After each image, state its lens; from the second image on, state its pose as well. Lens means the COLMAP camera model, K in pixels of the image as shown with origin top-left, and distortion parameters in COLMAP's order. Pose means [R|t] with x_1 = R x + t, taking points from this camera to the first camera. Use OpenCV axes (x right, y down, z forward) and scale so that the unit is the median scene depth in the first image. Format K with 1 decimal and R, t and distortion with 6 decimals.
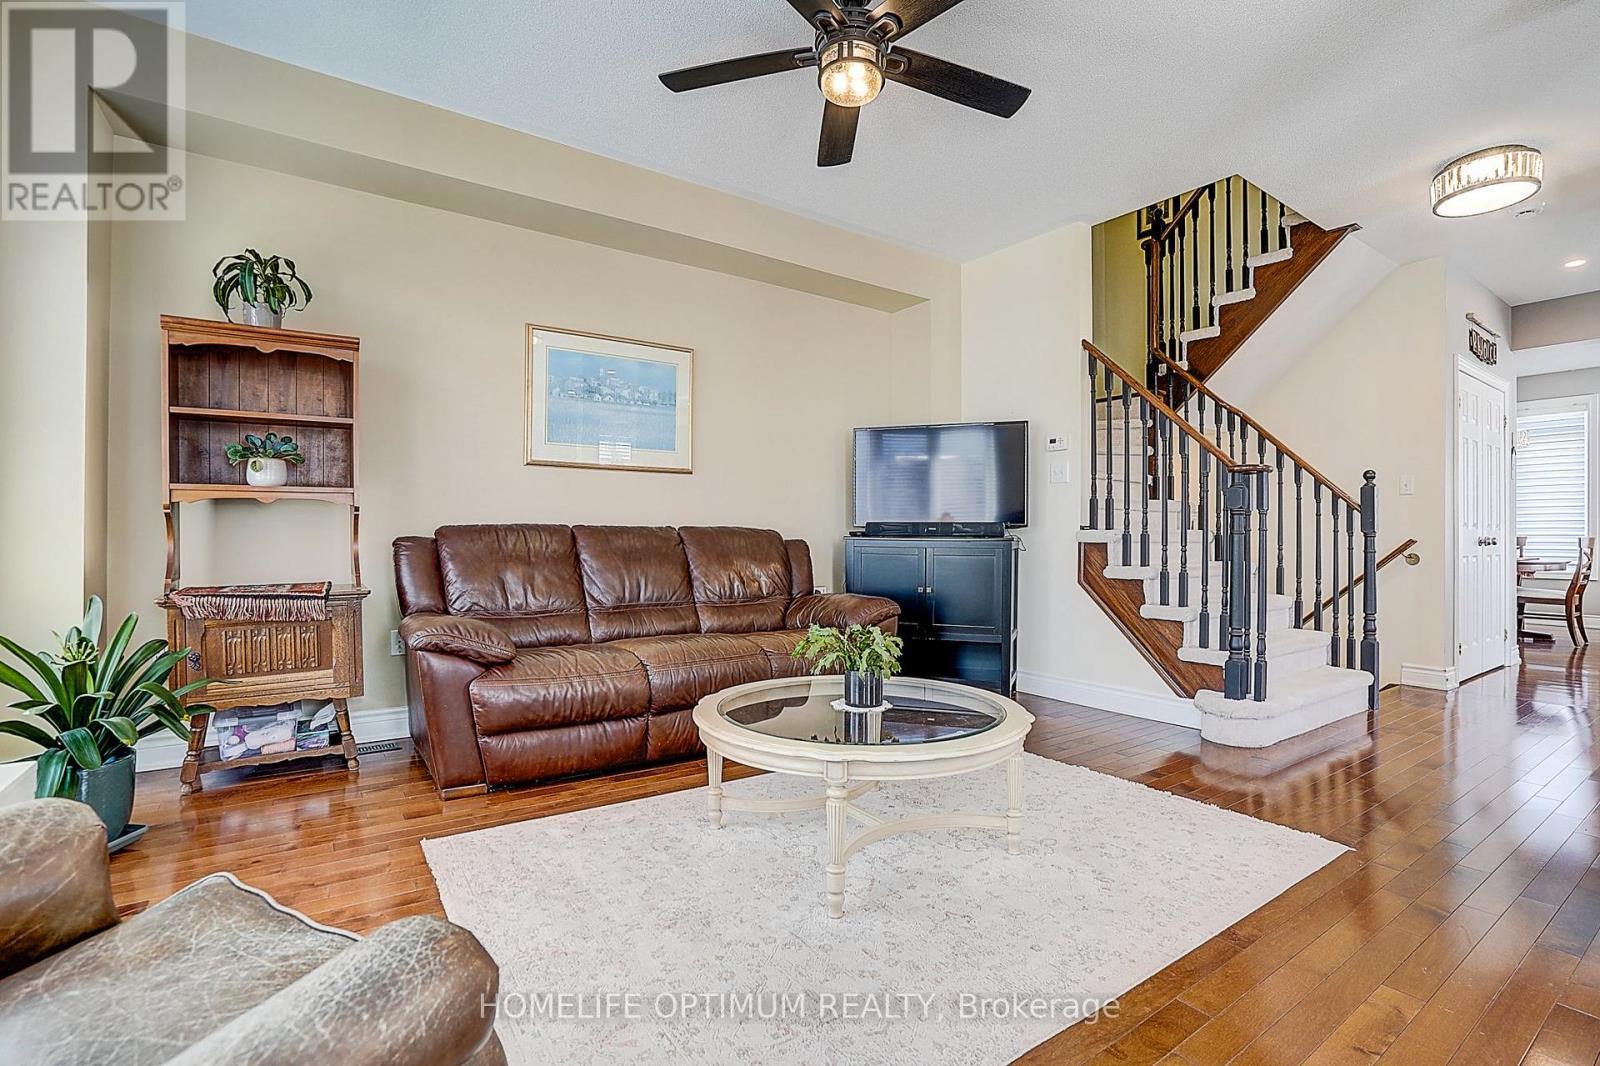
lens RADIAL K [[741.3, 0, 801.5], [0, 741.3, 535.6], [0, 0, 1]] dist [-0.053861, 0.021201]
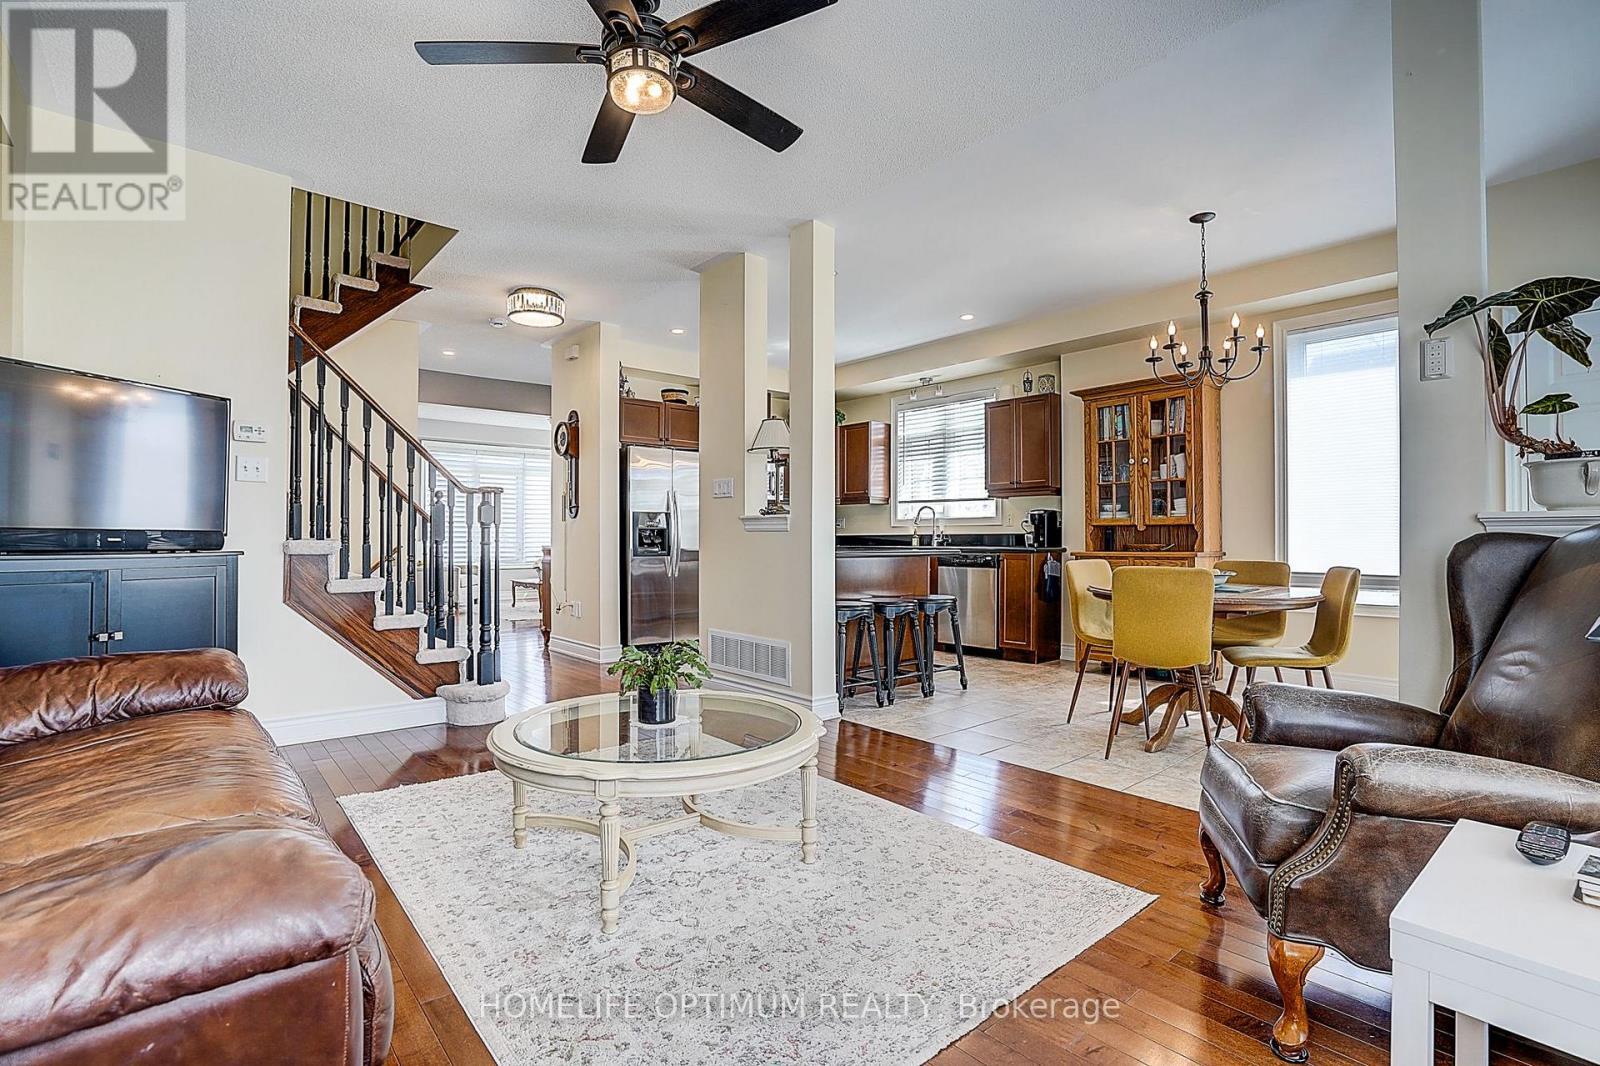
lens RADIAL K [[741.3, 0, 801.5], [0, 741.3, 535.6], [0, 0, 1]] dist [-0.053861, 0.021201]
pose [[-0.115024, -0.000156, 0.993363, -0.573528], [-0.001350, 0.999999, 0.000000, -0.015151], [-0.993362, -0.001341, -0.115024, 0.559266]]
